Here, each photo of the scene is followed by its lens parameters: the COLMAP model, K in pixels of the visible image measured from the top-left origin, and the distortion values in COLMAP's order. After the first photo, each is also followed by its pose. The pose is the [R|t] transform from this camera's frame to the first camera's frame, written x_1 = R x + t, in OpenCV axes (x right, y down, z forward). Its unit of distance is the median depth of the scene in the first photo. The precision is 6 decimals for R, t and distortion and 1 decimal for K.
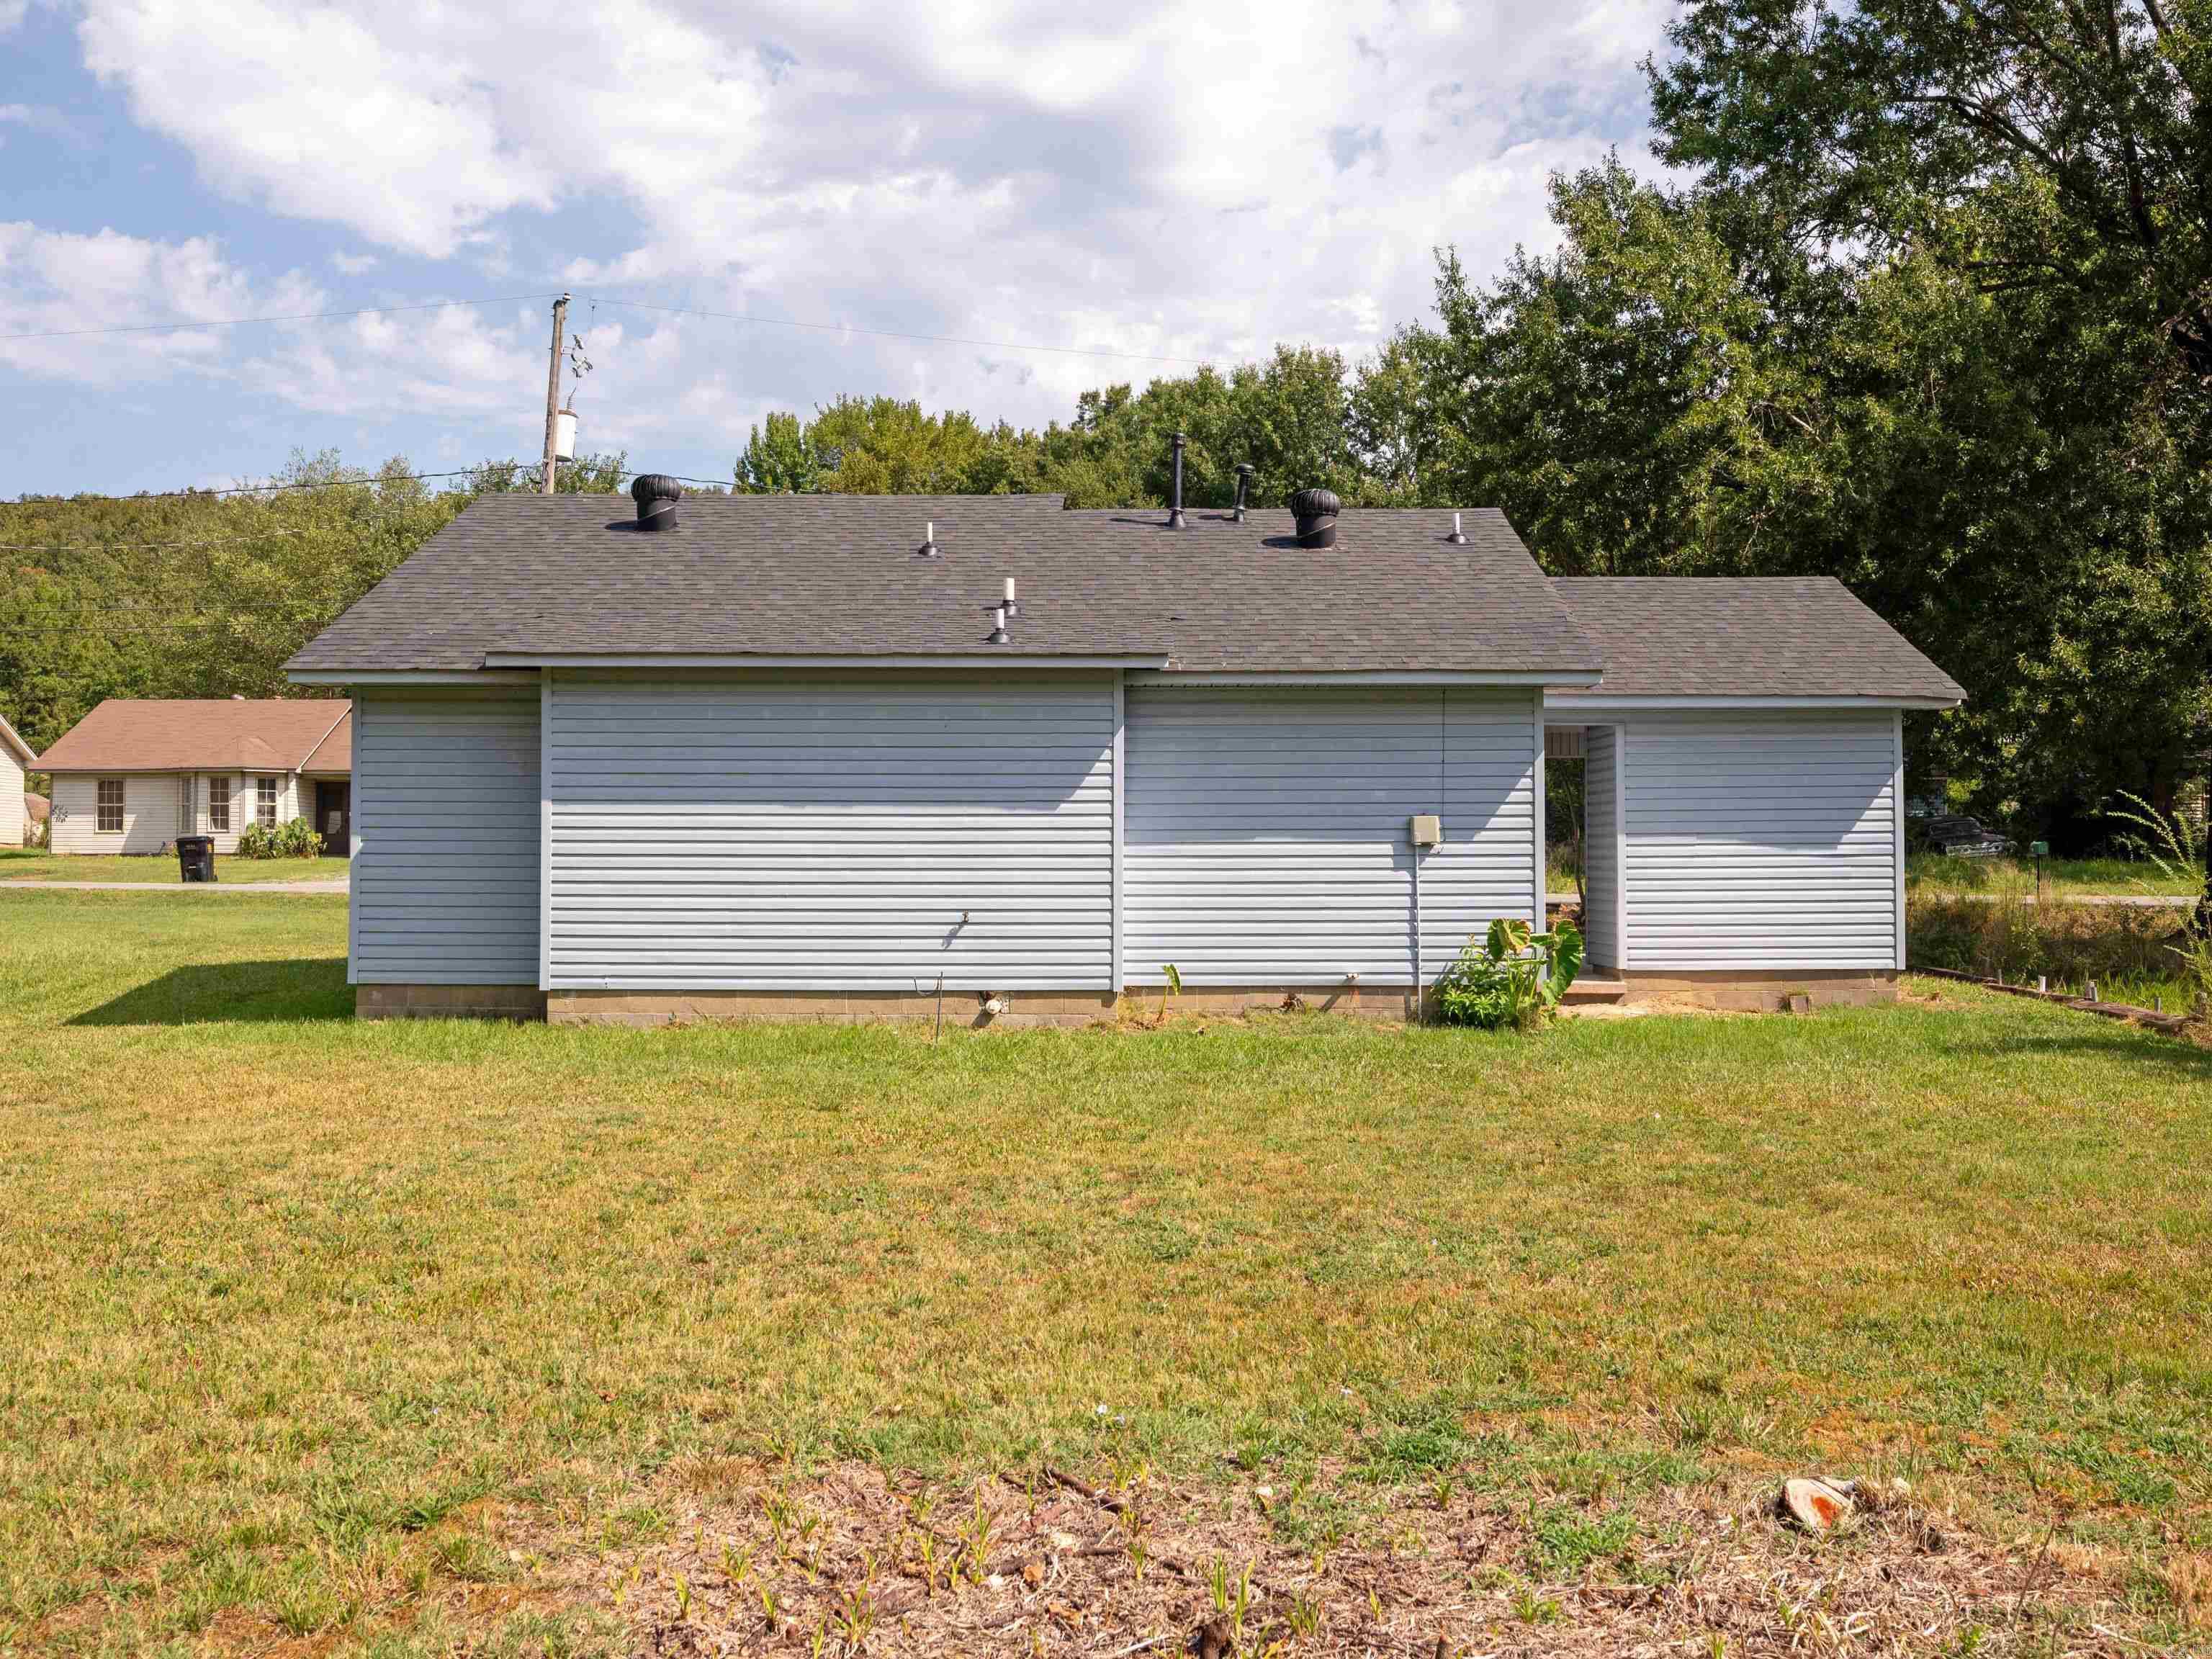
lens RADIAL K [[1913.0, 0, 1106.0], [0, 1913.0, 829.5], [0, 0, 1]] dist [0.013536, 0.008524]
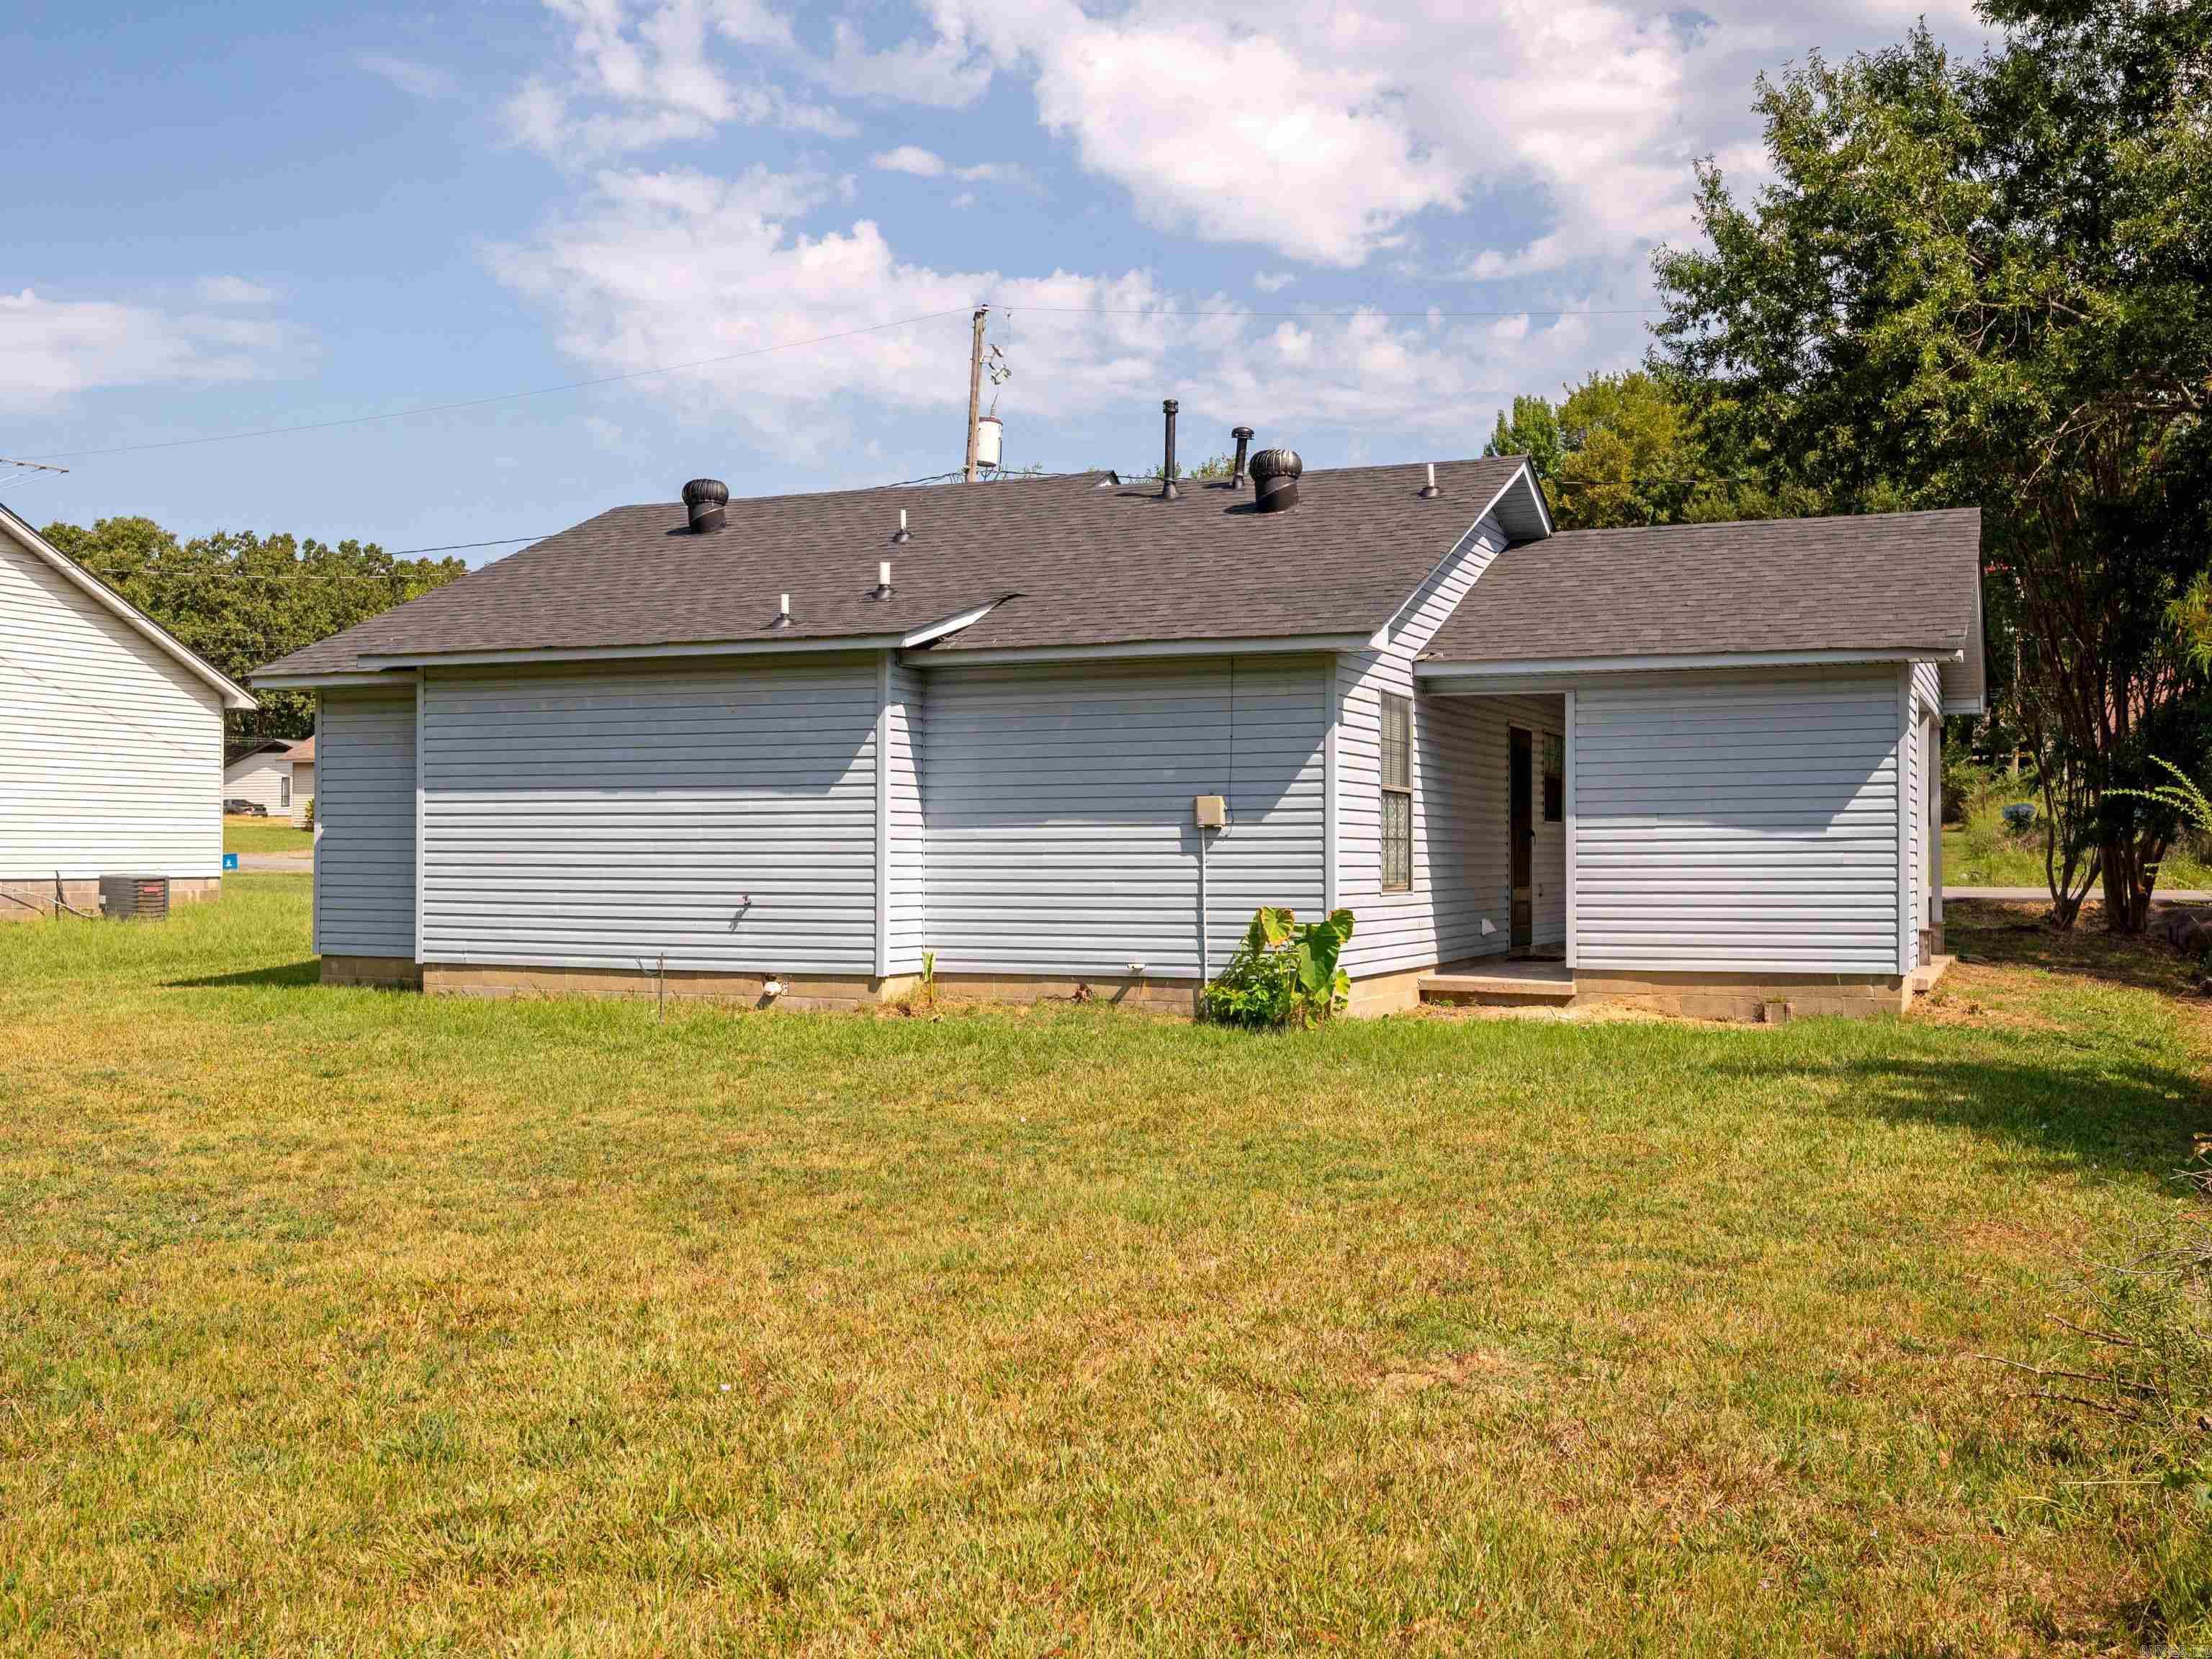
lens RADIAL K [[1940.4, 0, 1106.4], [0, 1940.4, 855.7], [0, 0, 1]] dist [0.010188, -0.010125]
pose [[0.936132, 0.001226, -0.351646, 0.450368], [0.004906, 0.999851, 0.016545, 0.005936], [0.351614, -0.017213, 0.935987, 0.099320]]
